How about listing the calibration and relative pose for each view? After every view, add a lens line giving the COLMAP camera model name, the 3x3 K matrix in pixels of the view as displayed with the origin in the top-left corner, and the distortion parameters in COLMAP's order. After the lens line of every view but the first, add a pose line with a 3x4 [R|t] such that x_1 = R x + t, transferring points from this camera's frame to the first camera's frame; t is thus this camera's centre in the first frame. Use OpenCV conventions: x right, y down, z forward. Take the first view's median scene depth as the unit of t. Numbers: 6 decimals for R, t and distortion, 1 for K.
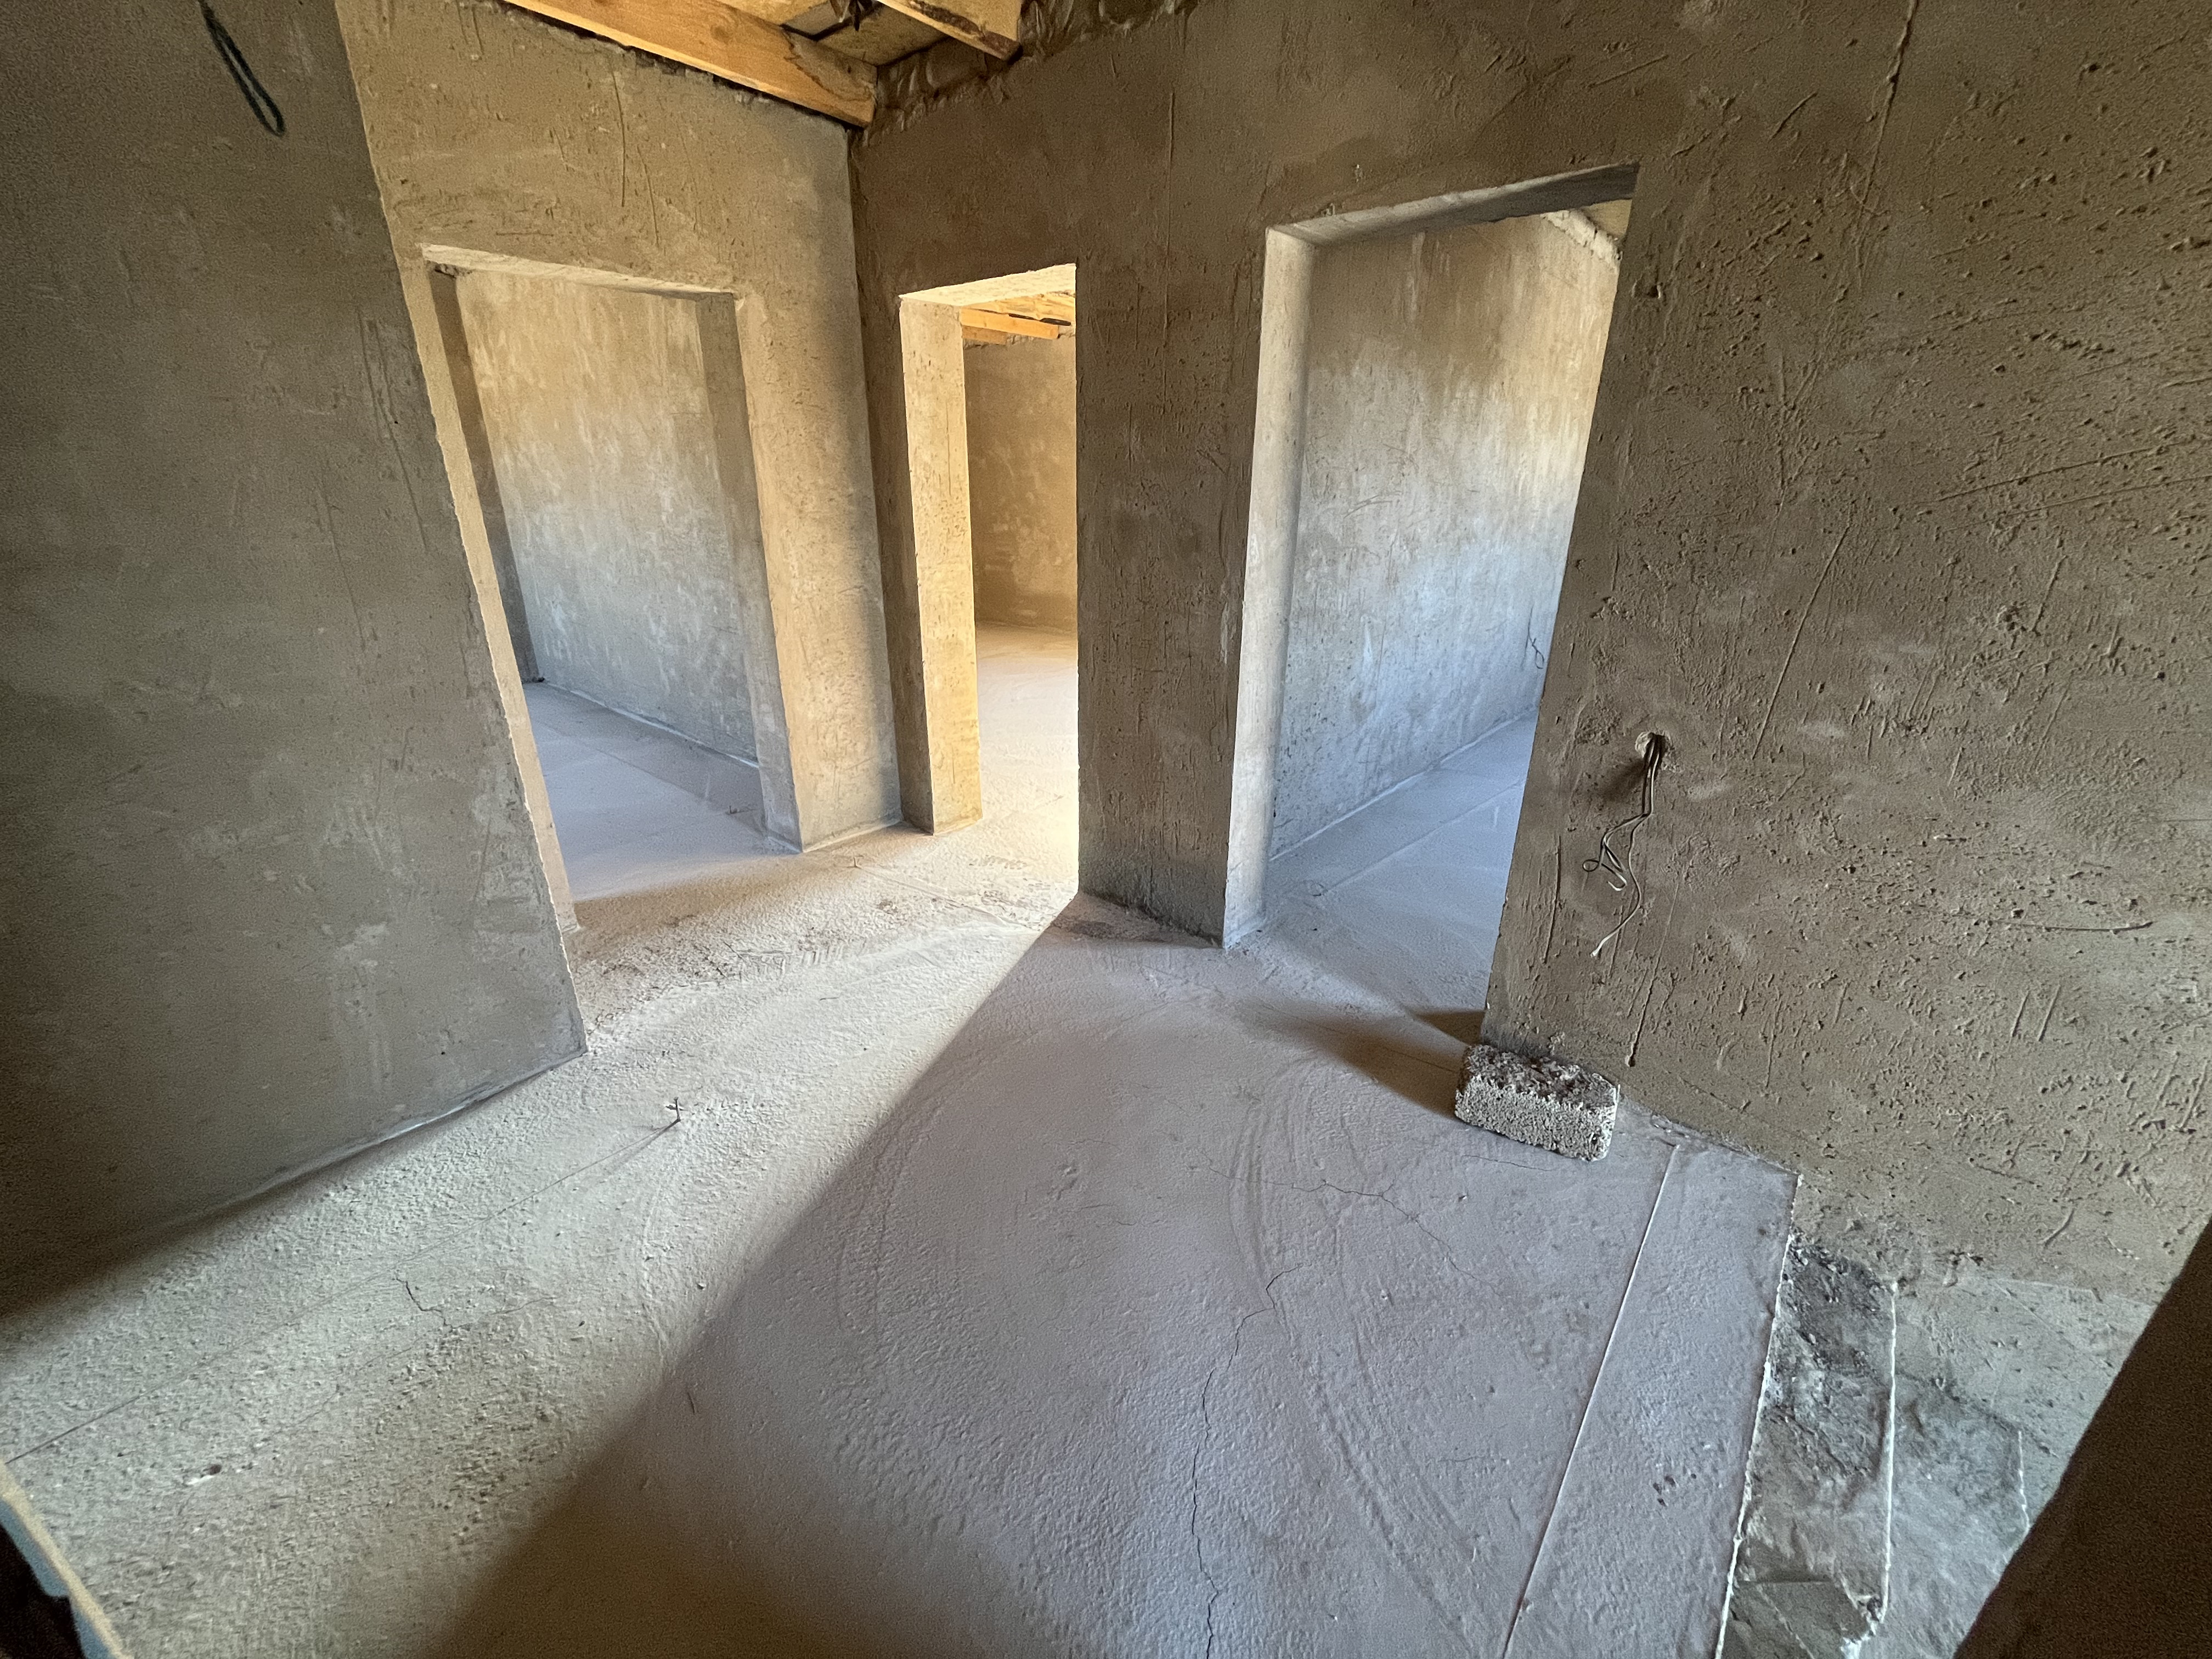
lens RADIAL K [[888.7, 0, 1106.0], [0, 888.7, 829.5], [0, 0, 1]] dist [-0.002511, -0.000235]
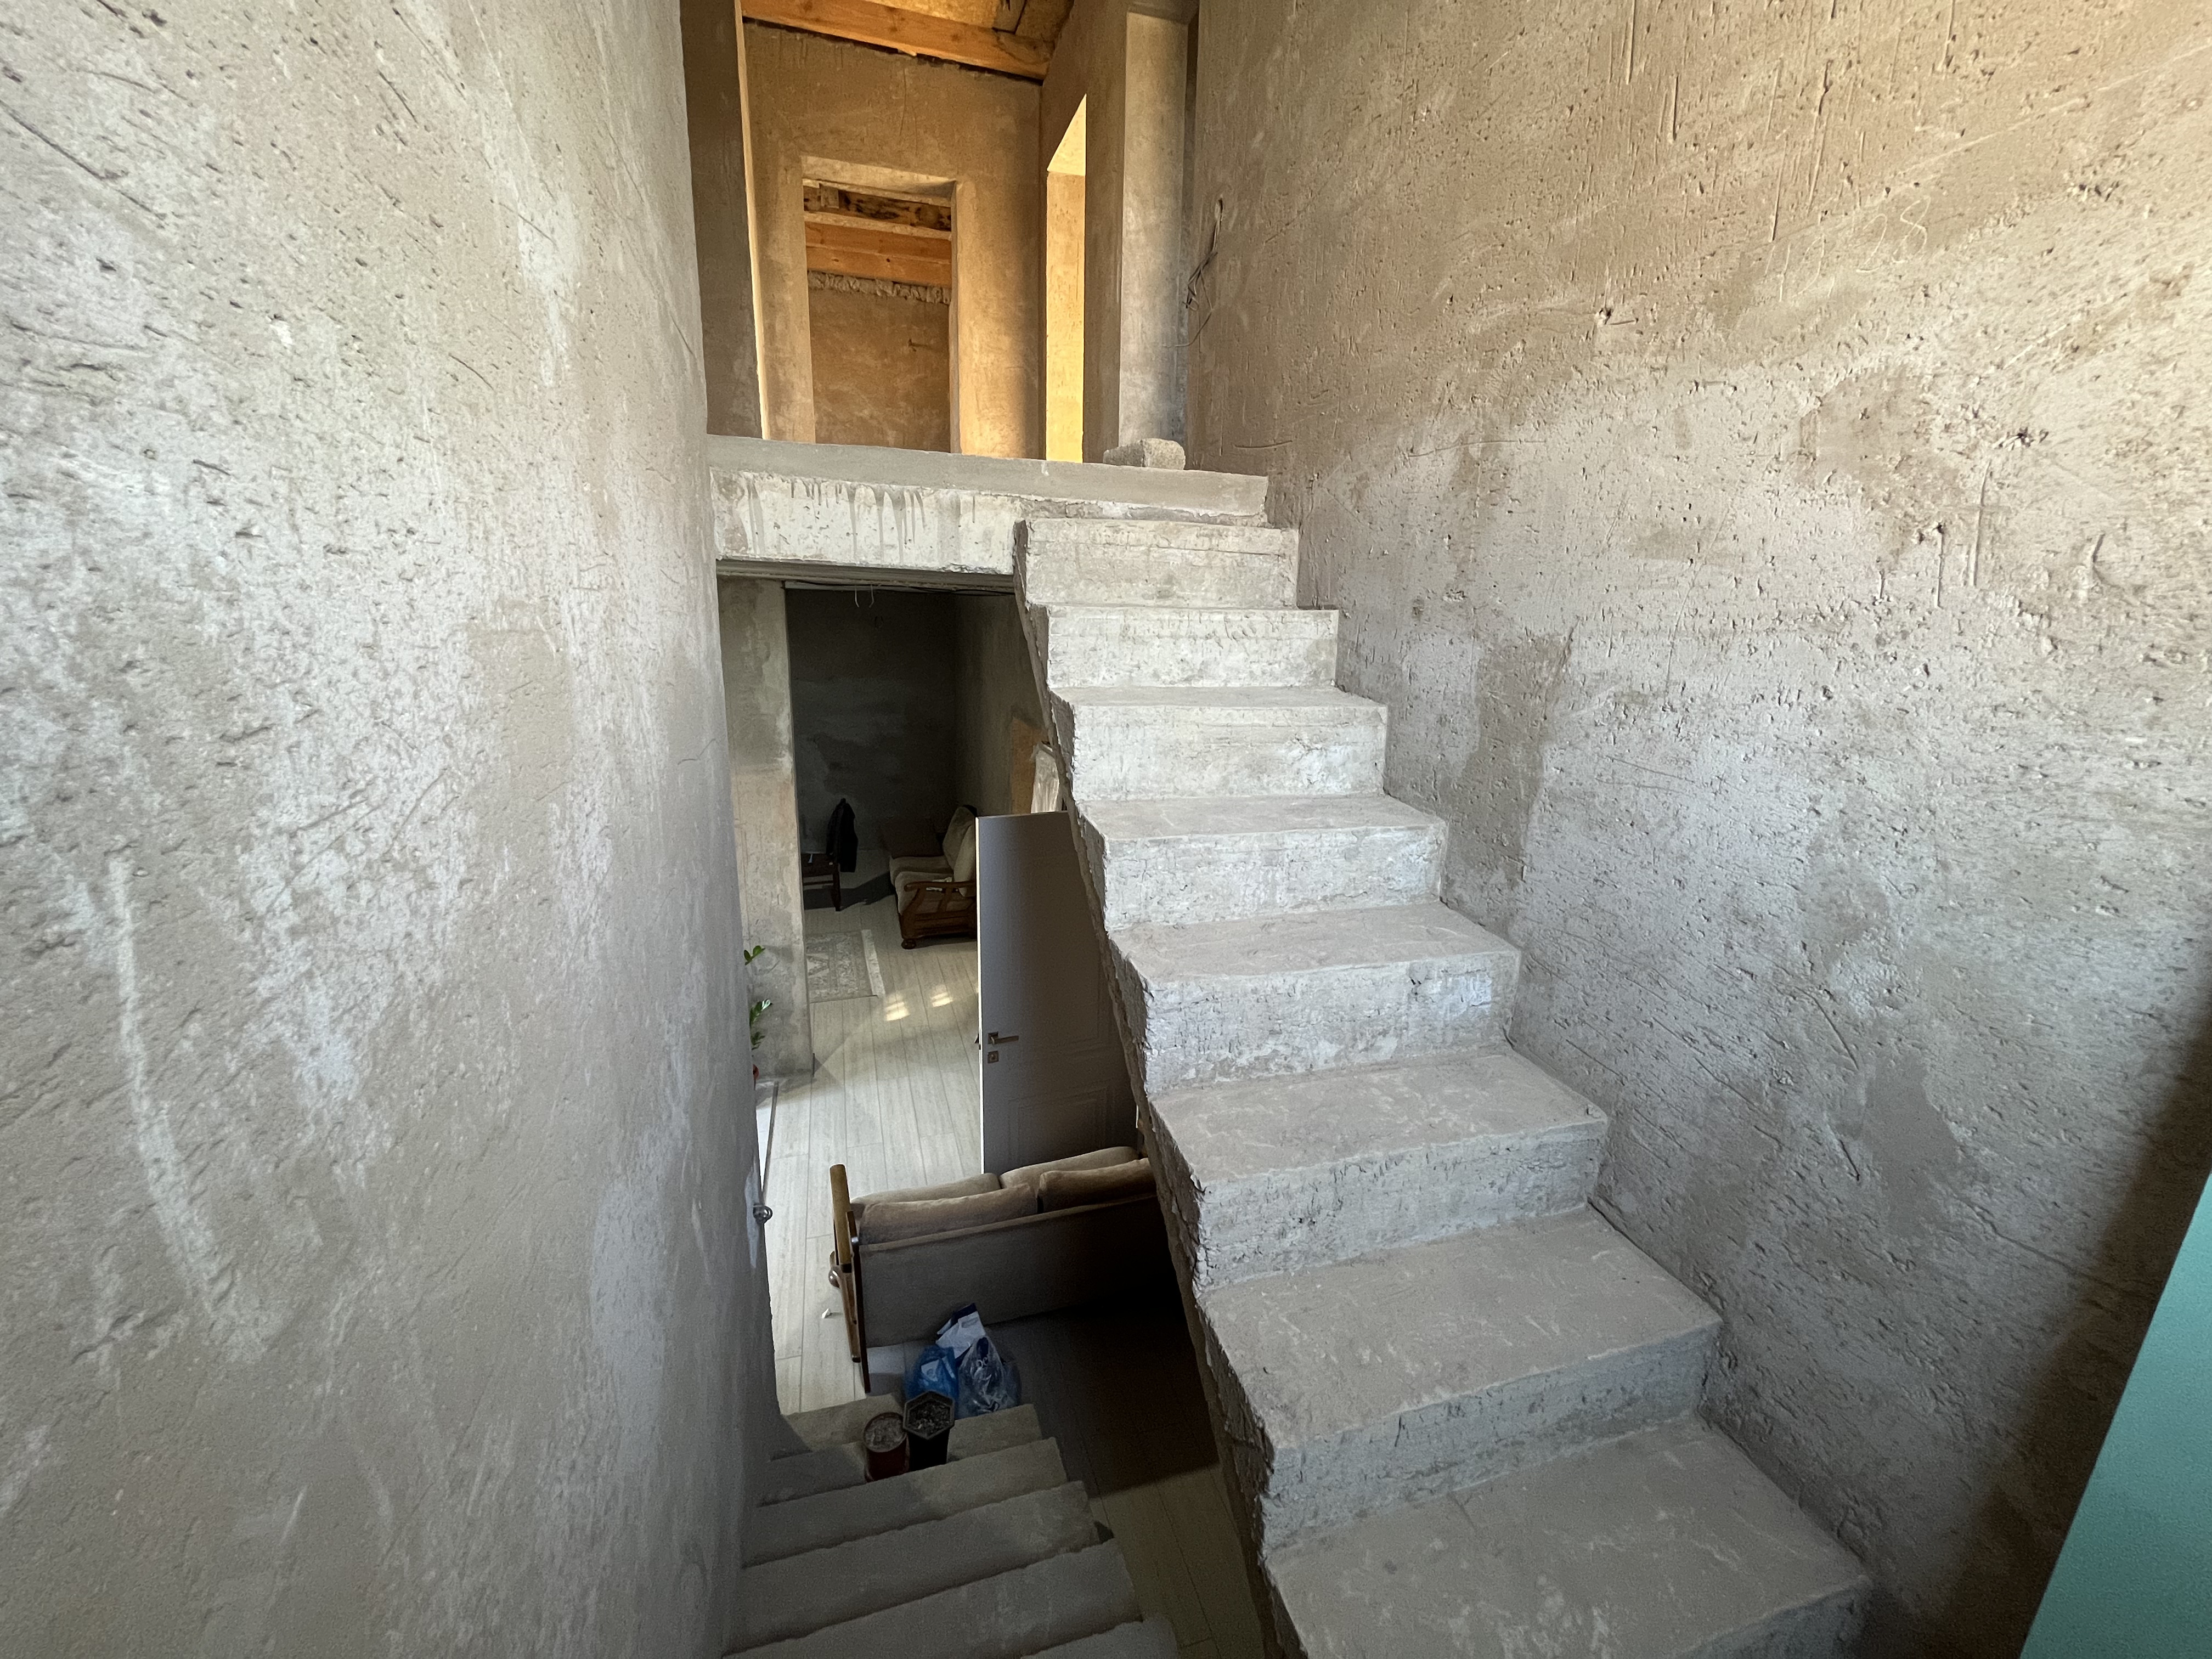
lens RADIAL K [[888.7, 0, 1106.0], [0, 888.7, 829.5], [0, 0, 1]] dist [-0.002511, -0.000235]
pose [[0.843401, 0.138283, -0.519185, 1.010341], [-0.211171, 0.973863, -0.083655, 0.808845], [0.494047, 0.180191, 0.850558, -0.146611]]
